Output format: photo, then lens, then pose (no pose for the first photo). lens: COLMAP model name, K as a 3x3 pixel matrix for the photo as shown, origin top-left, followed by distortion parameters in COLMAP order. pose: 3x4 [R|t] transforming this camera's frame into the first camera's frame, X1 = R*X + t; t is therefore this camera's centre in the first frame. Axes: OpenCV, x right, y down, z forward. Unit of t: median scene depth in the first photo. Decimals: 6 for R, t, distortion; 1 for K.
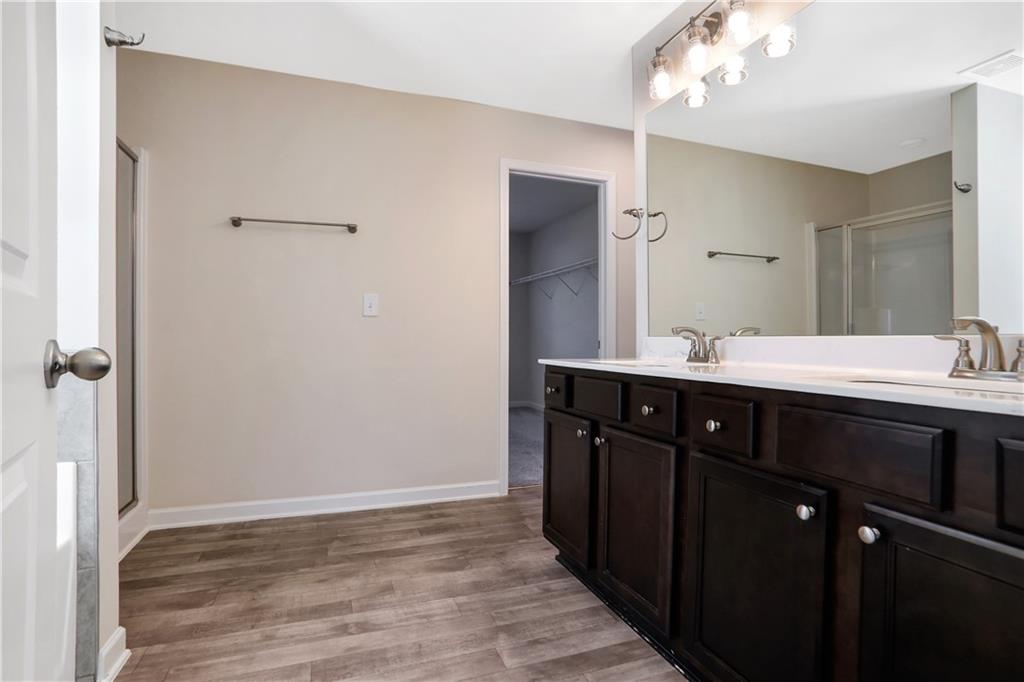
lens RADIAL K [[505.5, 0, 511.2], [0, 505.5, 335.0], [0, 0, 1]] dist [-0.087422, 0.039548]
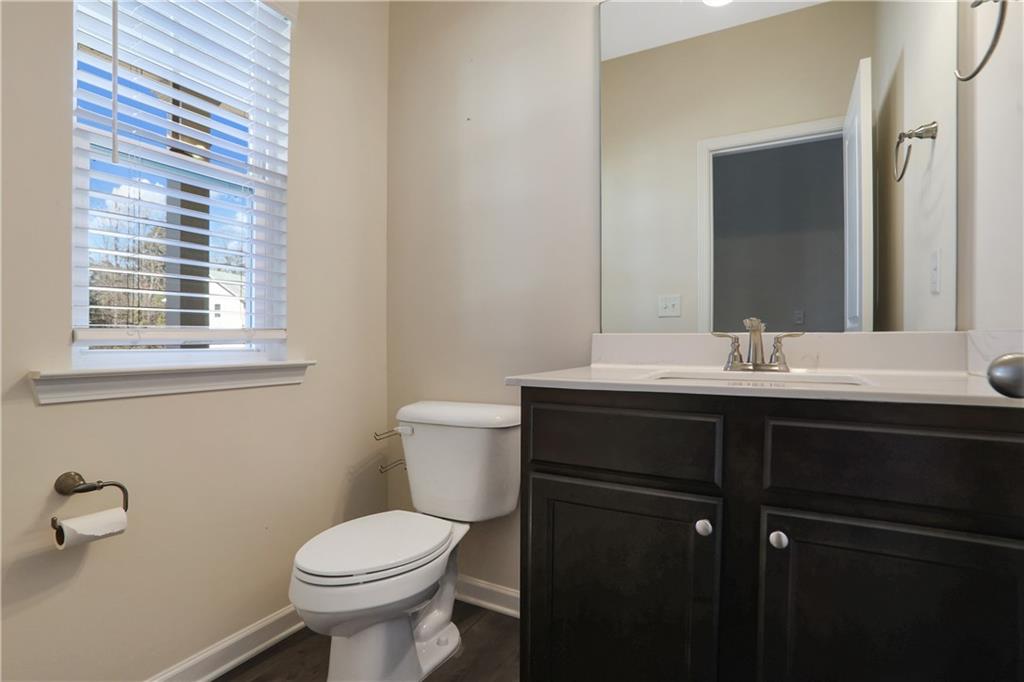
lens RADIAL K [[505.5, 0, 511.2], [0, 505.5, 335.0], [0, 0, 1]] dist [-0.087422, 0.039548]
pose [[0.767732, 0.003368, 0.640762, -0.299564], [-0.010862, 0.999911, 0.007759, 0.002319], [-0.640679, -0.012917, 0.767701, 0.592731]]
